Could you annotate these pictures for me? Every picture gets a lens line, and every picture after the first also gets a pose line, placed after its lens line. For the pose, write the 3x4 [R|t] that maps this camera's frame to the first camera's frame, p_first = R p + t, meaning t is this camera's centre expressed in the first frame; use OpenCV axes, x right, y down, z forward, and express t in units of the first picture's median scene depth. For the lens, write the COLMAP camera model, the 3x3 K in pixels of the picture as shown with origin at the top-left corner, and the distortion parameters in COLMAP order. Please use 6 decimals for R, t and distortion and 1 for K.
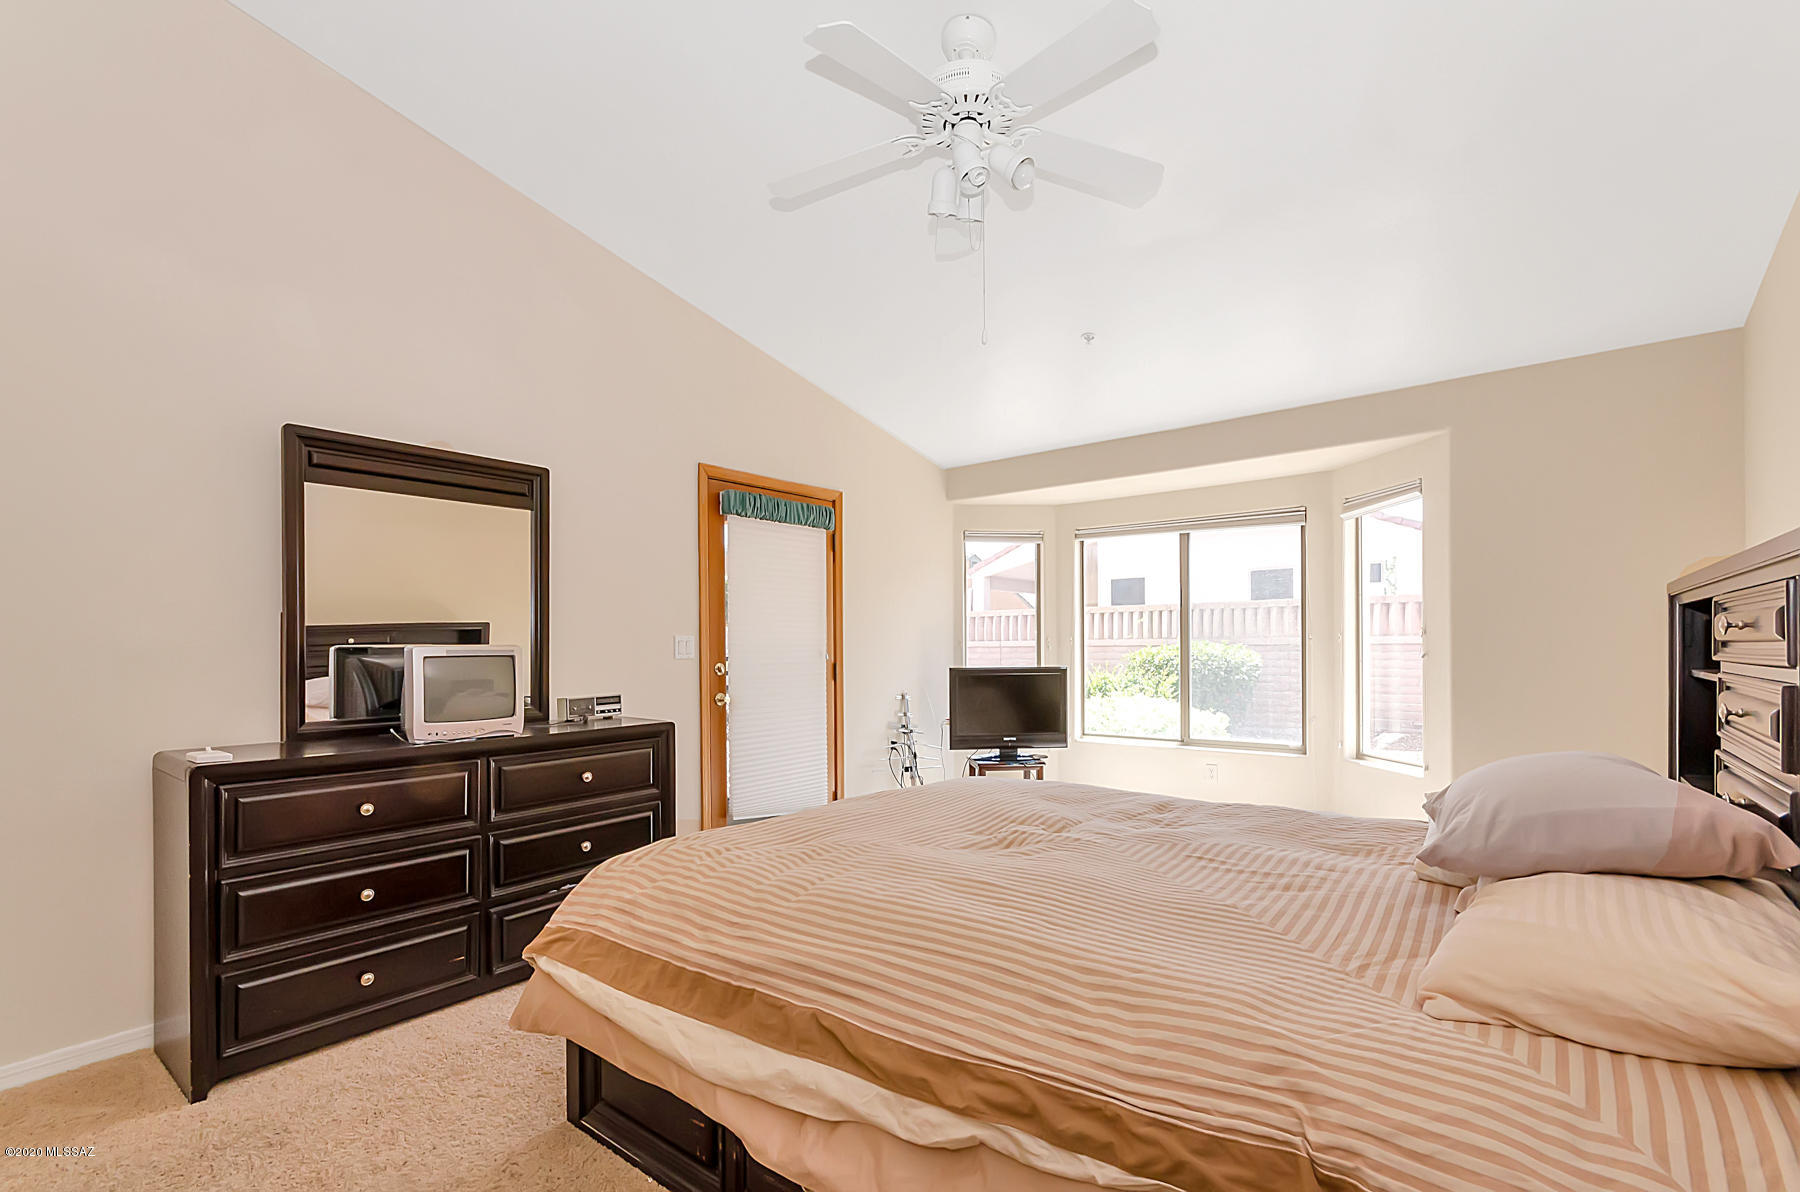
lens RADIAL K [[808.9, 0, 894.7], [0, 808.9, 645.0], [0, 0, 1]] dist [0.002982, 0.000386]
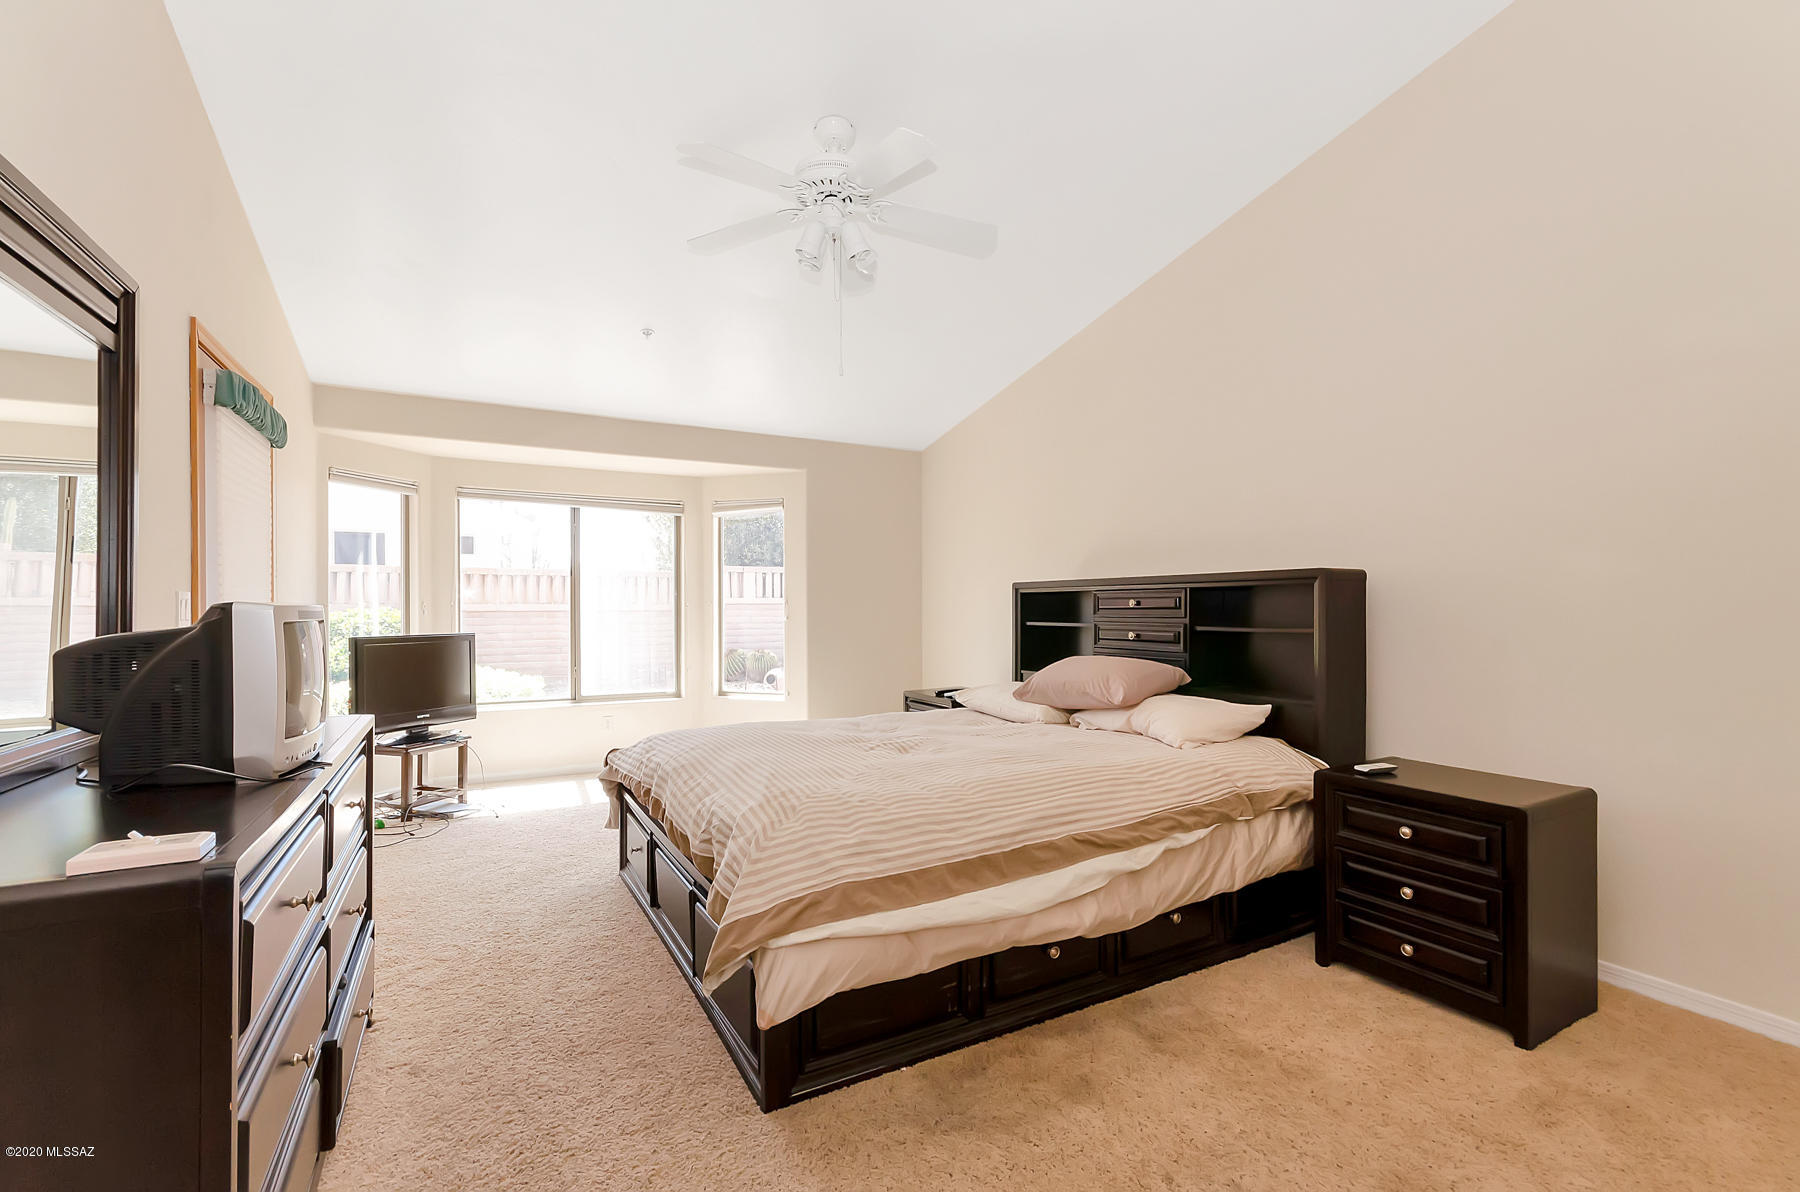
lens RADIAL K [[785.1, 0, 903.2], [0, 785.1, 607.7], [0, 0, 1]] dist [0.002829, 0.001291]
pose [[0.380851, 0.007239, 0.924608, -0.517967], [-0.001070, 0.999972, -0.007389, 0.004004], [-0.924636, 0.001824, 0.380848, 0.221533]]
